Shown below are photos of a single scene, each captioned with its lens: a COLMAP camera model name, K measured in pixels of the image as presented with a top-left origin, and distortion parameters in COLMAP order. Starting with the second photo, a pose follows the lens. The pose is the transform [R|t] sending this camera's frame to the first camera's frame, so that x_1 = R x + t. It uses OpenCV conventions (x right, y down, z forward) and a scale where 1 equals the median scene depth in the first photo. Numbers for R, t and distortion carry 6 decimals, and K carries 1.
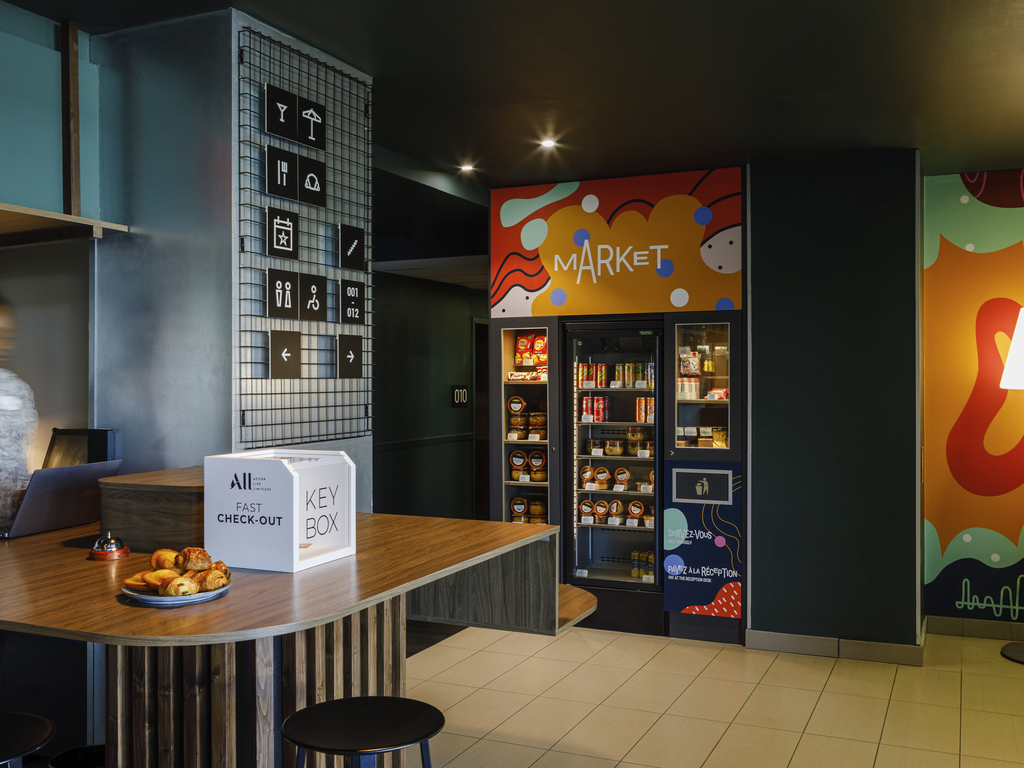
lens RADIAL K [[1009.8, 0, 512.0], [0, 1009.8, 384.0], [0, 0, 1]] dist [0.004385, -0.016400]
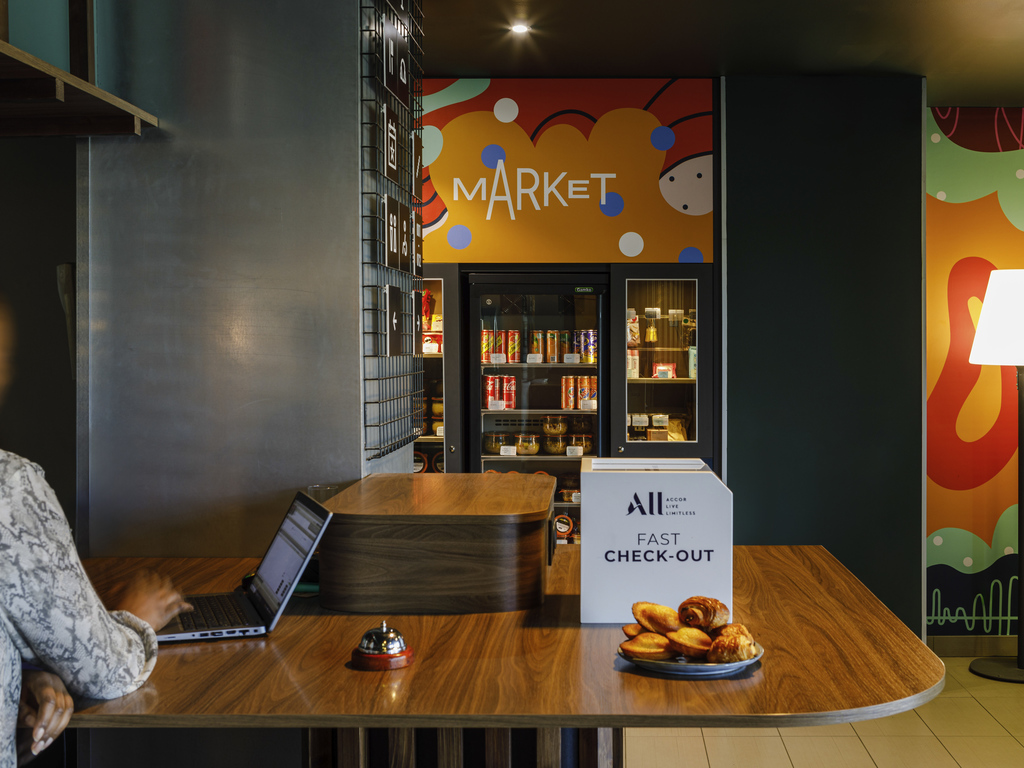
lens RADIAL K [[1440.8, 0, 512.0], [0, 1440.8, 384.0], [0, 0, 1]] dist [-0.046106, 0.056248]
pose [[0.917674, -0.007008, 0.397272, -0.343445], [-0.002683, 0.999712, 0.023833, -0.006168], [-0.397325, -0.022937, 0.917391, 0.042423]]
